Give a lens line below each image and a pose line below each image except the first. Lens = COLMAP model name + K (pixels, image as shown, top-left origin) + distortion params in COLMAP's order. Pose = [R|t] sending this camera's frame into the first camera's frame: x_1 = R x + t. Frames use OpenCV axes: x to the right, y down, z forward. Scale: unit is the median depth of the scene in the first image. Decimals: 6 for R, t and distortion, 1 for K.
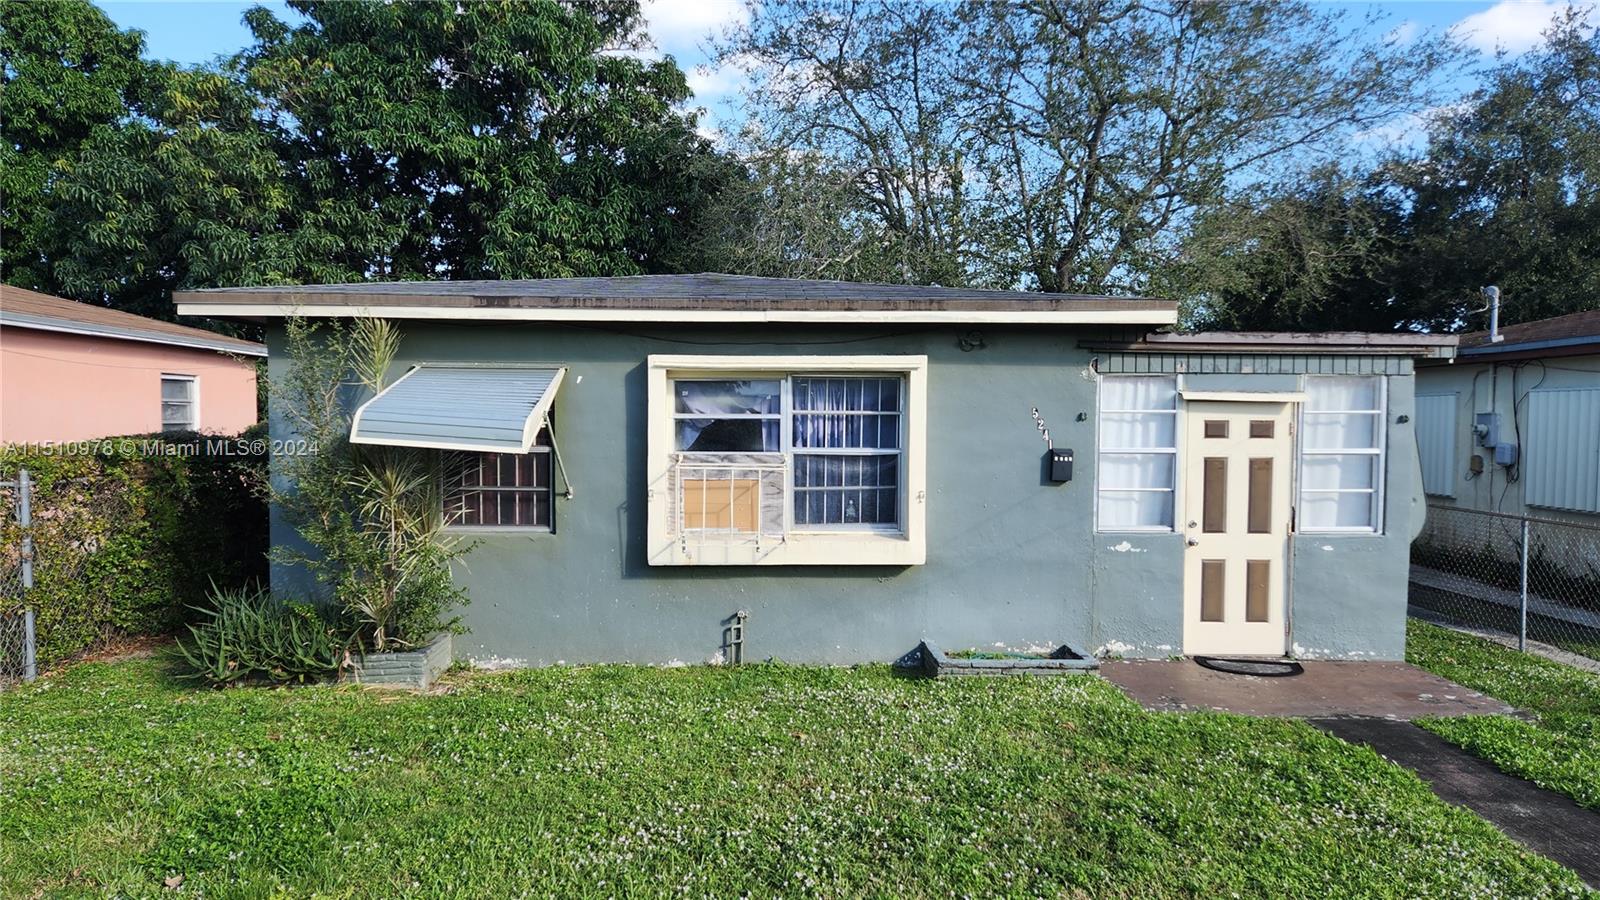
lens RADIAL K [[1062.1, 0, 799.4], [0, 1062.1, 462.9], [0, 0, 1]] dist [0.071738, -0.043929]
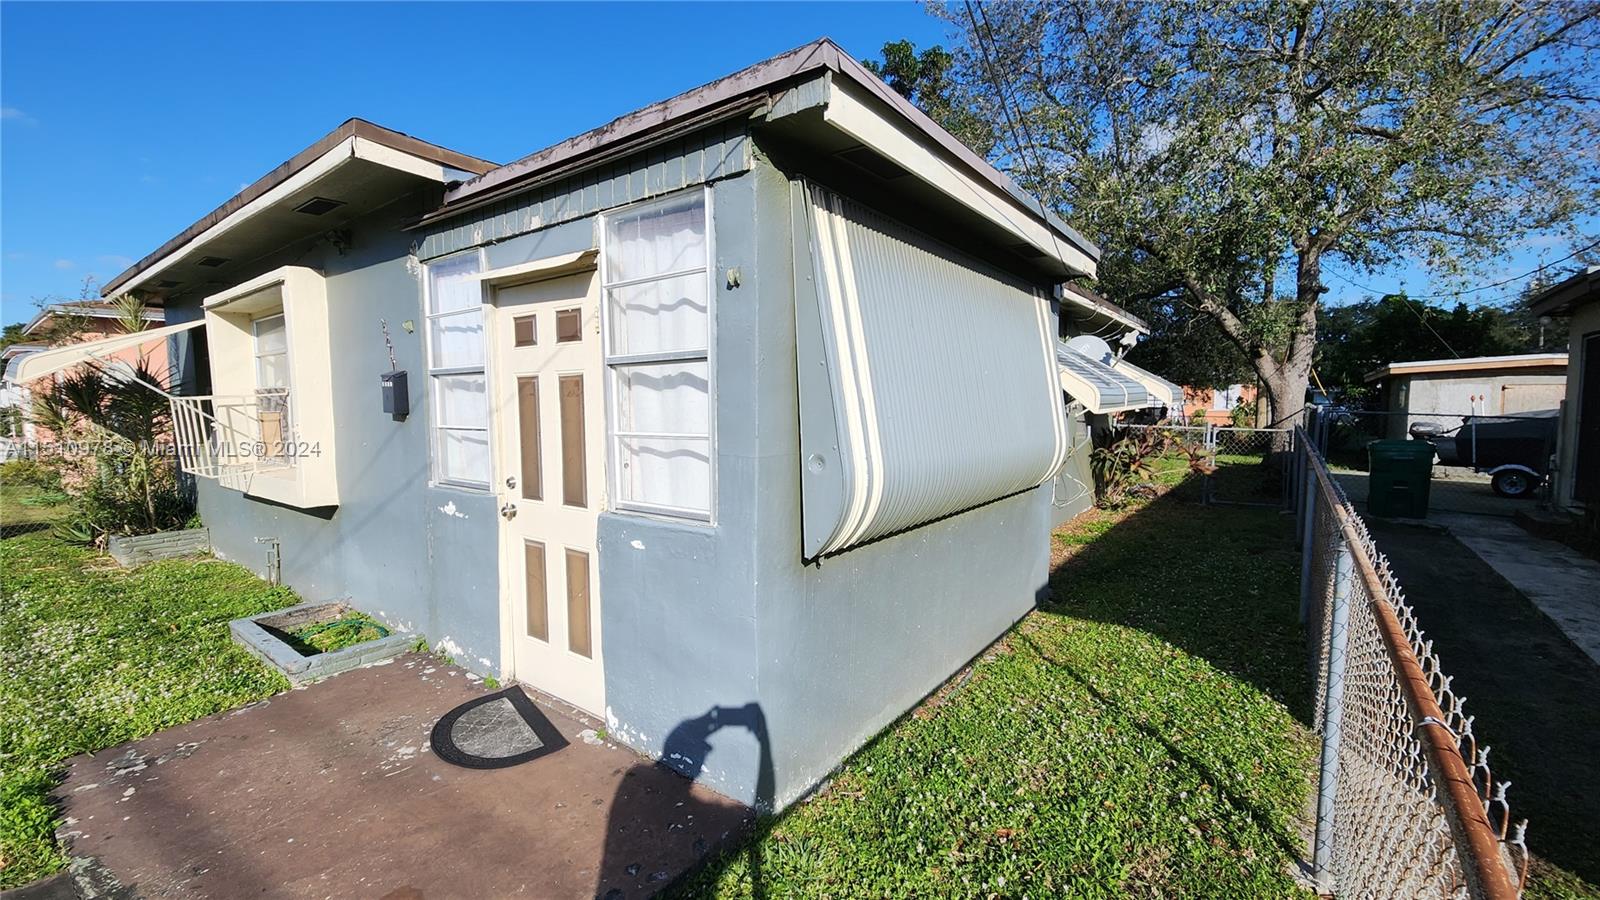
lens RADIAL K [[652.6, 0, 816.7], [0, 652.6, 450.8], [0, 0, 1]] dist [0.006146, -0.000713]
pose [[0.794610, 0.035817, -0.606062, 0.750379], [-0.015114, 0.999116, 0.039229, 0.020040], [0.606932, -0.022012, 0.794449, 0.803126]]
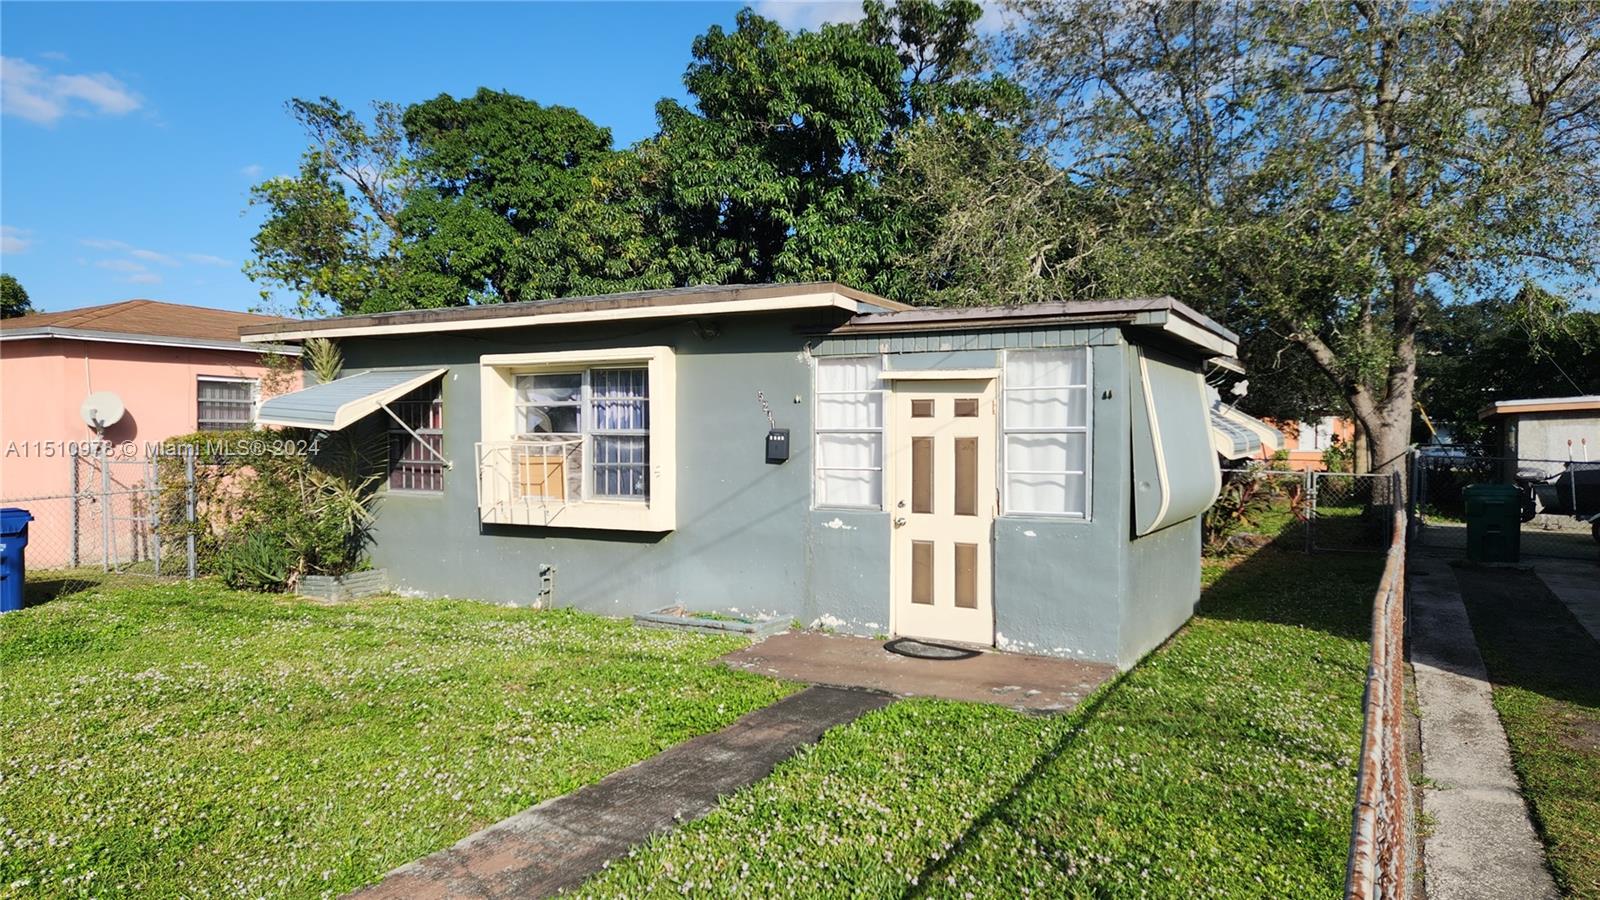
lens RADIAL K [[1062.1, 0, 792.3], [0, 1062.1, 442.2], [0, 0, 1]] dist [0.071738, -0.043929]
pose [[0.856975, -0.000544, -0.515357, 0.791848], [-0.016637, 0.999449, -0.028720, 0.029853], [0.515089, 0.033186, 0.856494, 0.098311]]
